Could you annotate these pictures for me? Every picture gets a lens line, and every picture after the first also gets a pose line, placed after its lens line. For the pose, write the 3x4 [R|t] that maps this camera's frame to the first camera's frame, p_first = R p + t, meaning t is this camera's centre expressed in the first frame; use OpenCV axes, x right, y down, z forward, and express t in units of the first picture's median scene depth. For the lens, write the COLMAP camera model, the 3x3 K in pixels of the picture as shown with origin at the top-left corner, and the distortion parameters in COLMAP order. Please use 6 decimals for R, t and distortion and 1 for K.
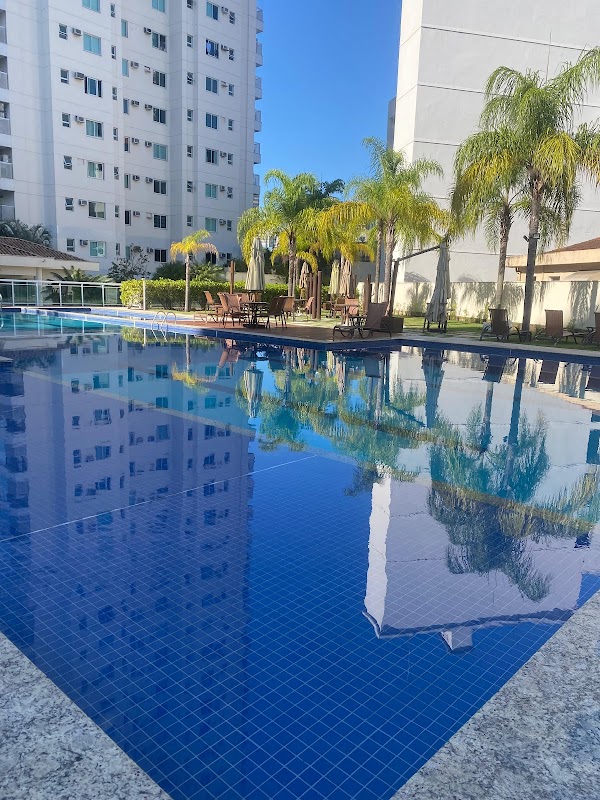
lens RADIAL K [[611.9, 0, 300.0], [0, 611.9, 400.0], [0, 0, 1]] dist [0.000433, 0.002230]
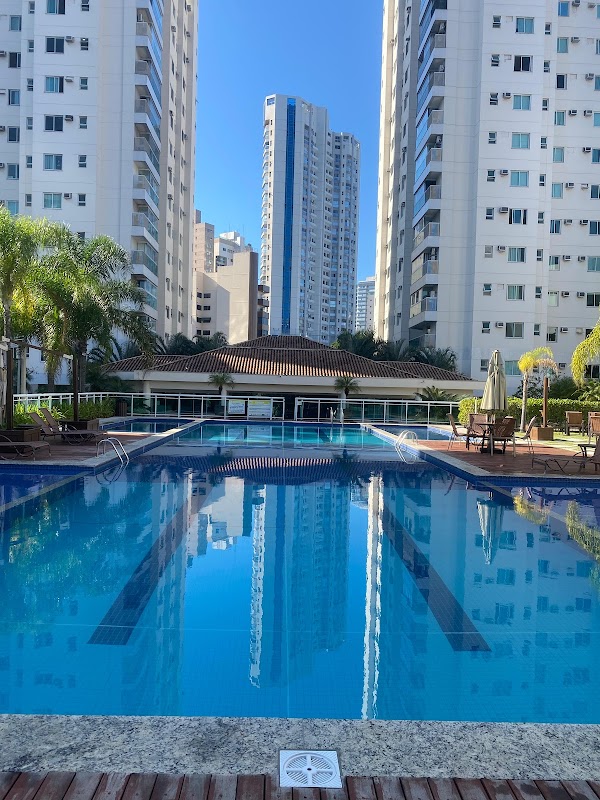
lens RADIAL K [[611.9, 0, 300.0], [0, 611.9, 400.0], [0, 0, 1]] dist [0.000433, 0.002230]
pose [[0.702671, -0.009765, -0.711448, 0.142244], [-0.124469, 0.982800, -0.136422, -0.015419], [0.700543, 0.184413, 0.689370, 0.078300]]
